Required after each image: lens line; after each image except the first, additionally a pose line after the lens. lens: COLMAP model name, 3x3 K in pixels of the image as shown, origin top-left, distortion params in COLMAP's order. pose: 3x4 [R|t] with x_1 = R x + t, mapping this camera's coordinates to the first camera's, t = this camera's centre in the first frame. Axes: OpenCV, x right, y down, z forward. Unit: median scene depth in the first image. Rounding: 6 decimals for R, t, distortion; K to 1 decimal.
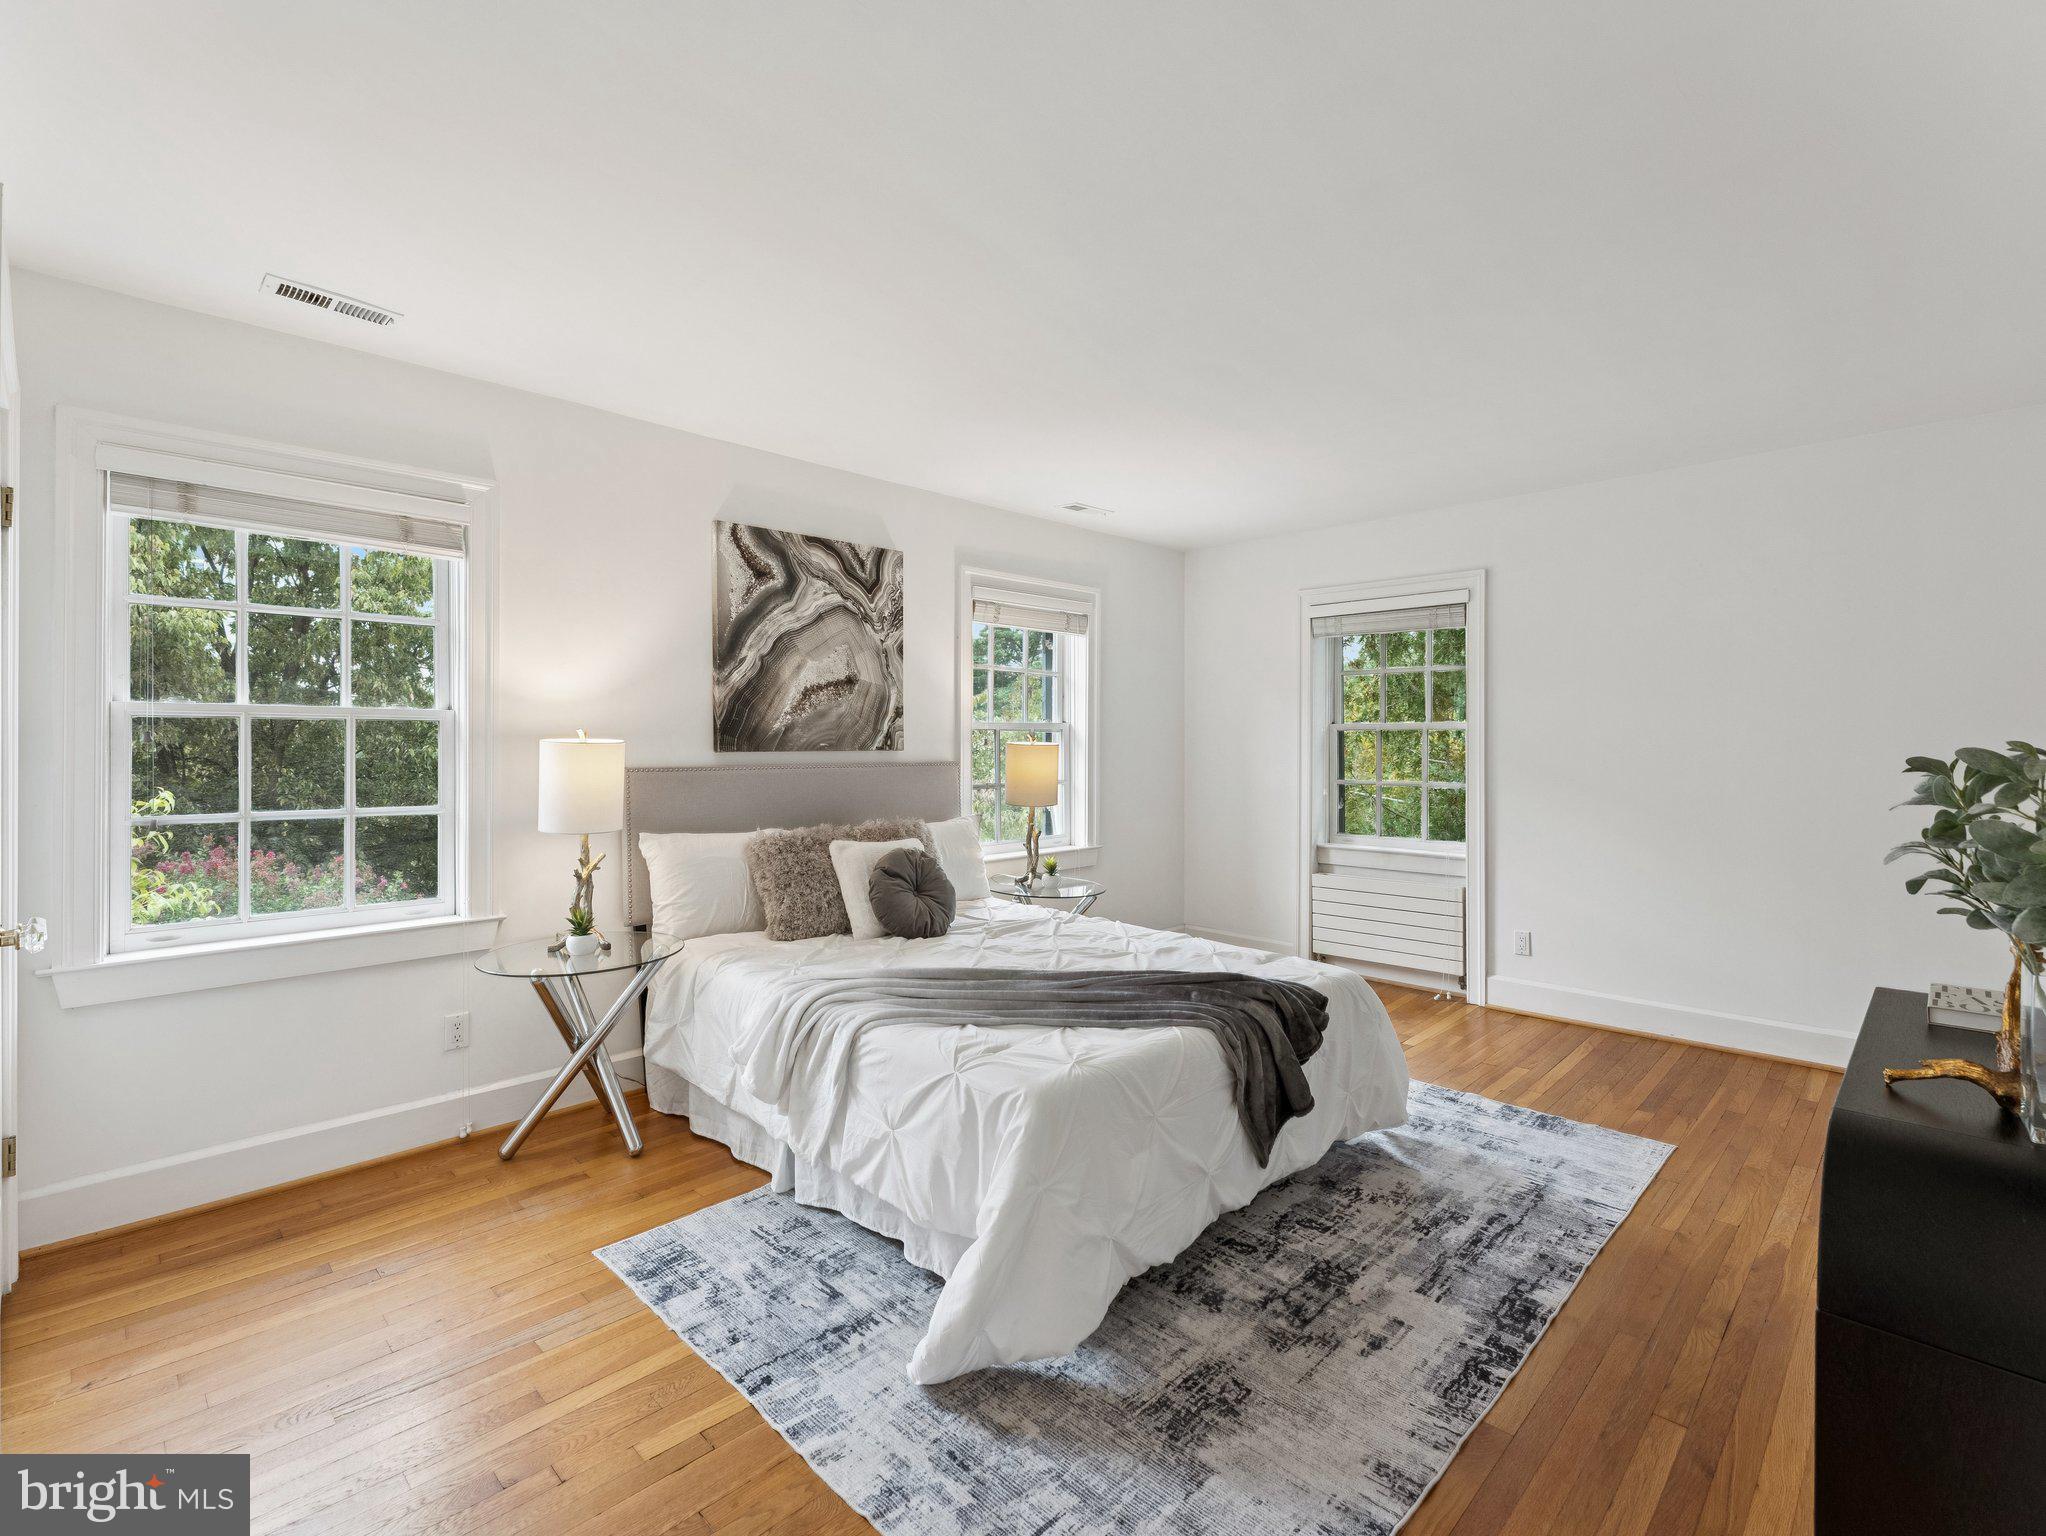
lens RADIAL K [[945.6, 0, 1025.4], [0, 945.6, 754.8], [0, 0, 1]] dist [0.003741, -0.000755]
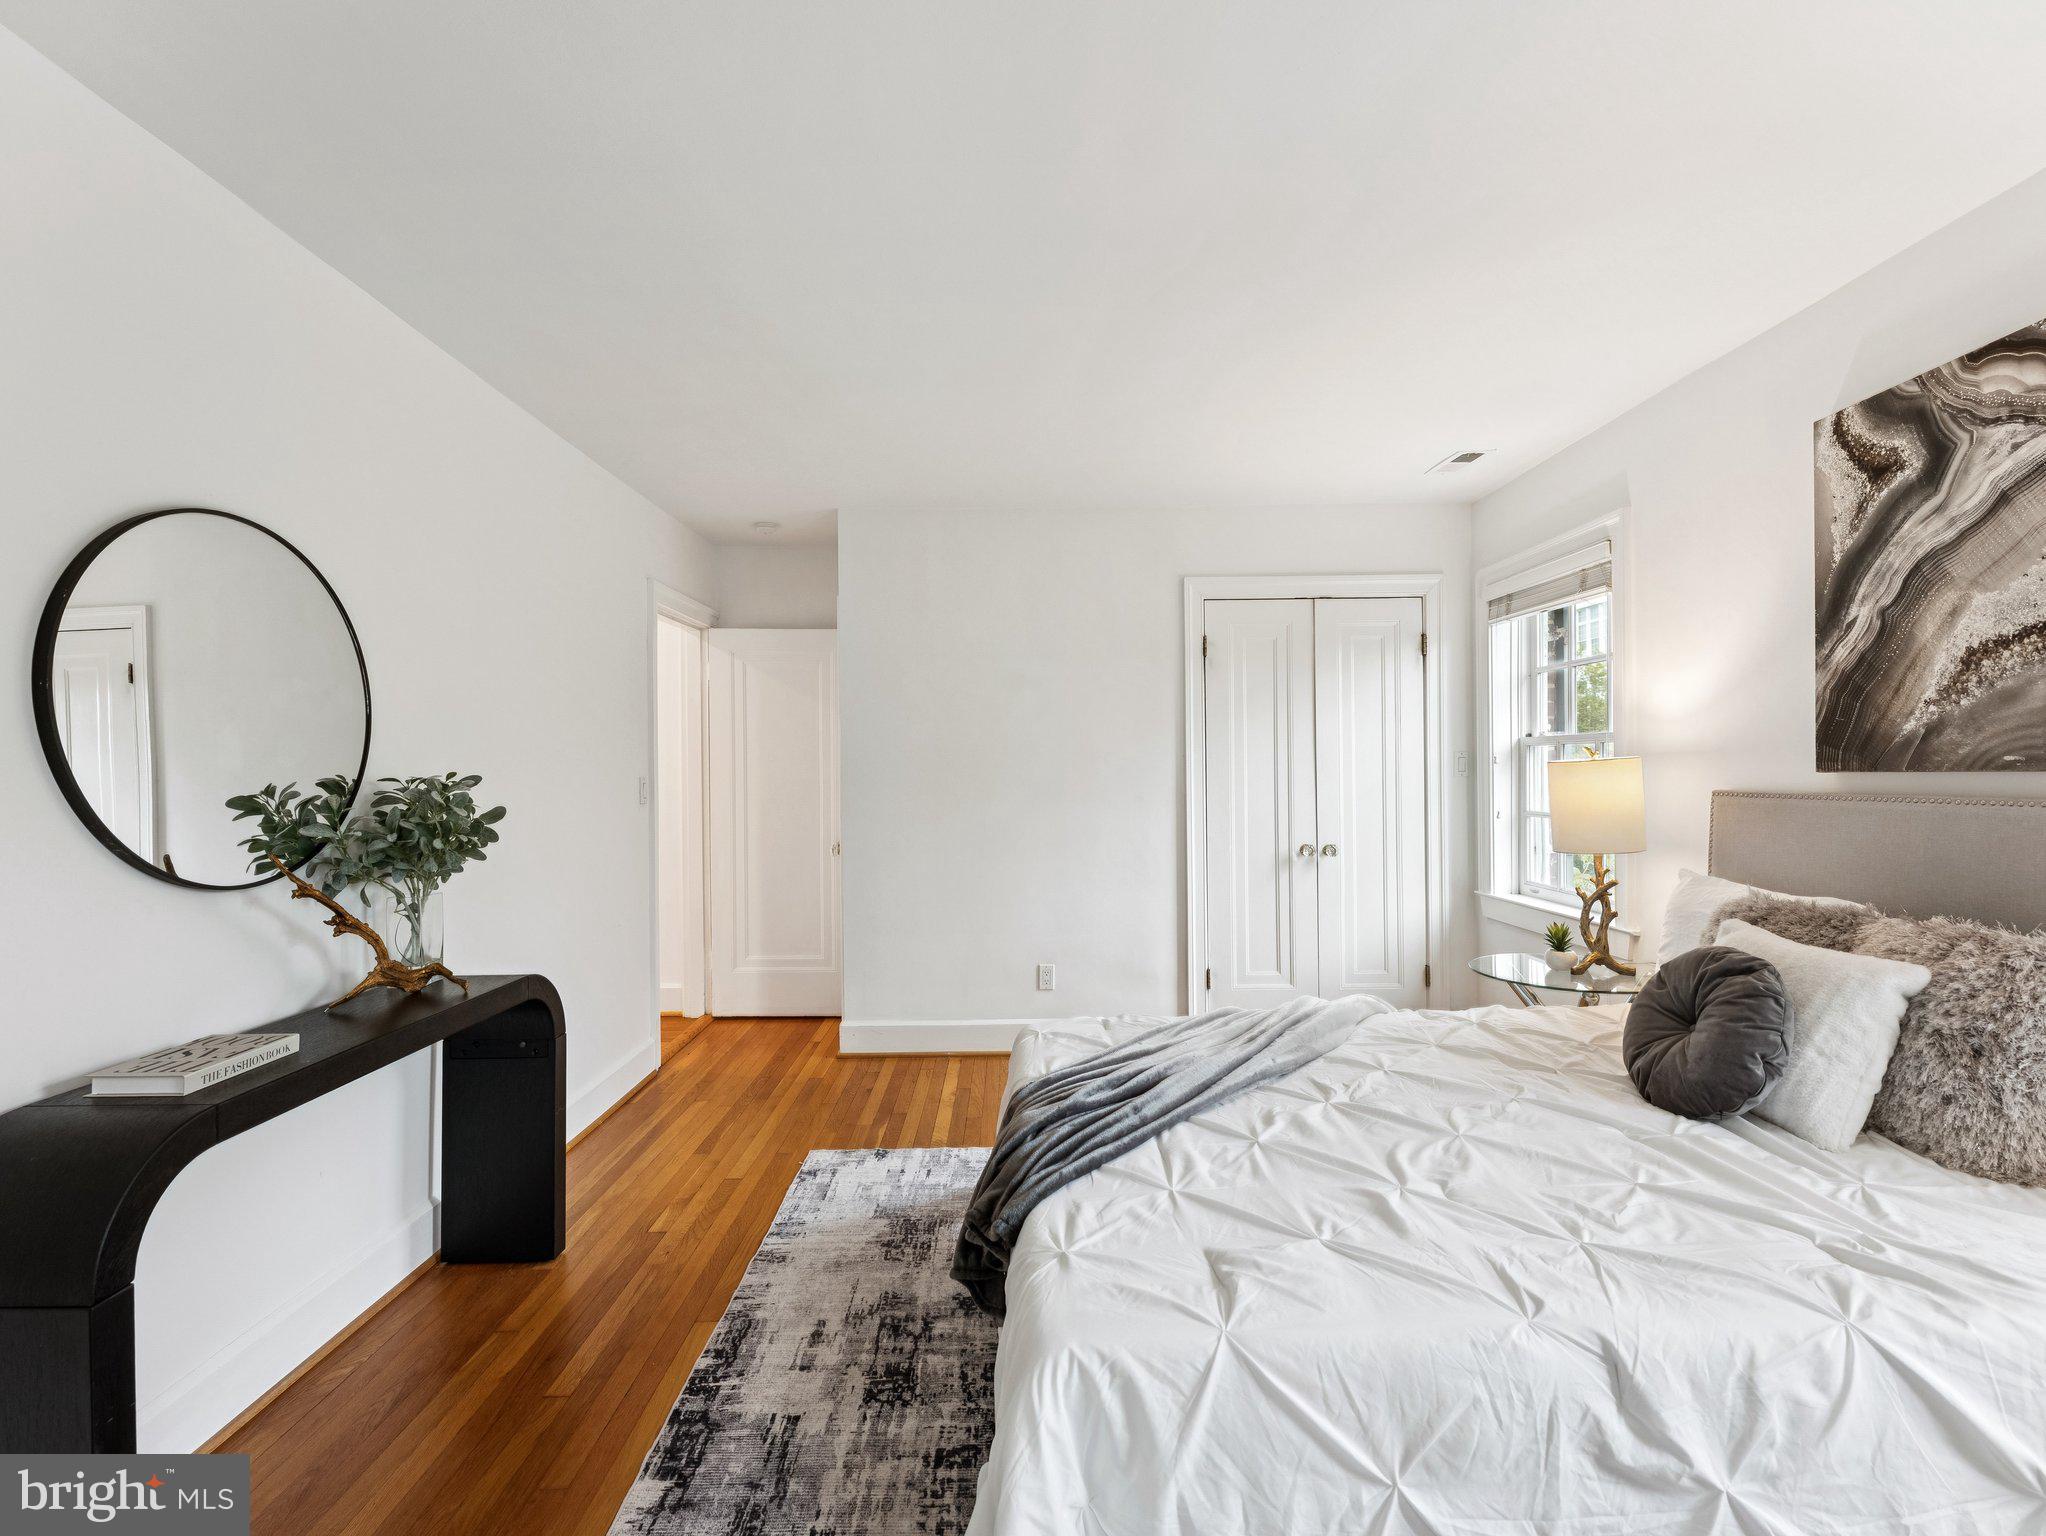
lens RADIAL K [[945.6, 0, 1023.9], [0, 945.6, 771.2], [0, 0, 1]] dist [0.003741, -0.000755]
pose [[-0.706558, 0.005746, -0.707632, 0.566429], [-0.001530, 0.999952, 0.009647, -0.009408], [0.707654, 0.007899, -0.706515, 1.136085]]
